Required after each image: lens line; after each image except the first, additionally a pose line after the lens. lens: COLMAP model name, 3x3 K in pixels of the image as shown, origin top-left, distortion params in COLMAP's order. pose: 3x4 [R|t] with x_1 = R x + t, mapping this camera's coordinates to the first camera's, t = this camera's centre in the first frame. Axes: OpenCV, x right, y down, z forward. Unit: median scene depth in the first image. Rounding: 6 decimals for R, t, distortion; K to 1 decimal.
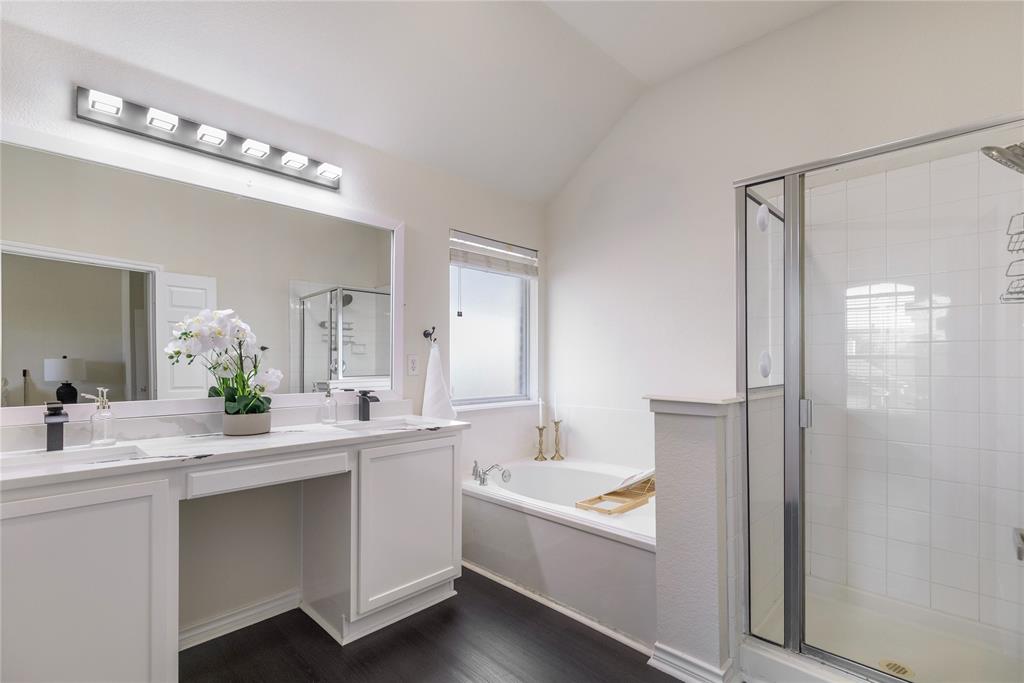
lens RADIAL K [[478.9, 0, 510.5], [0, 478.9, 350.1], [0, 0, 1]] dist [0.007178, -0.000743]
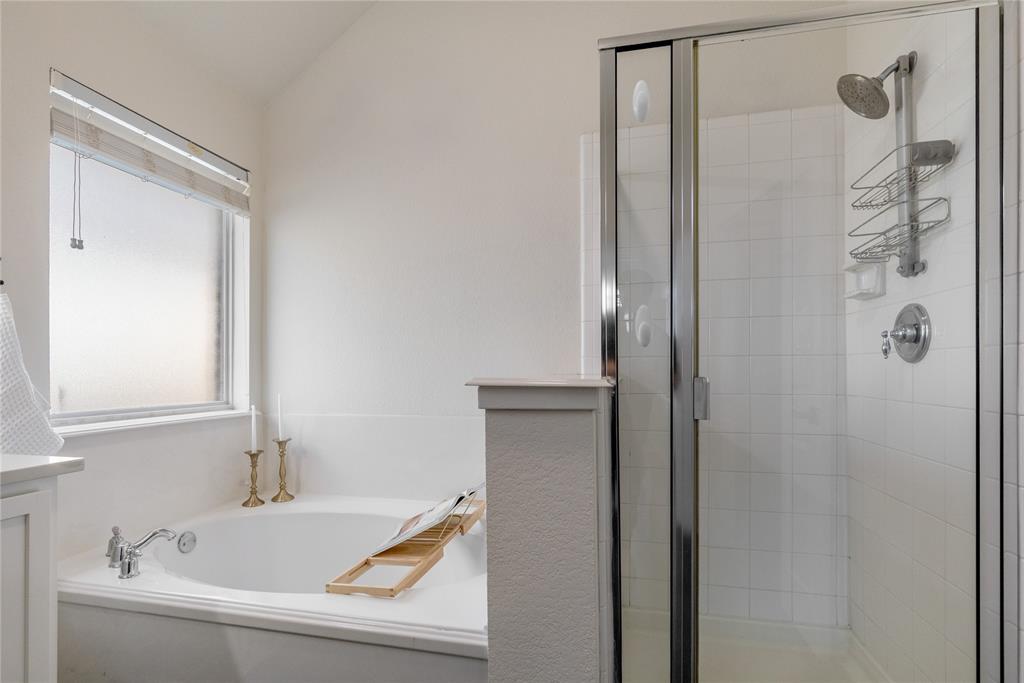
lens RADIAL K [[508.6, 0, 511.4], [0, 508.6, 361.4], [0, 0, 1]] dist [-0.001490, -0.000438]
pose [[0.859449, 0.001518, 0.511220, 0.014667], [-0.003986, 0.999985, 0.003732, 0.044958], [-0.511206, -0.005245, 0.859442, 0.297632]]
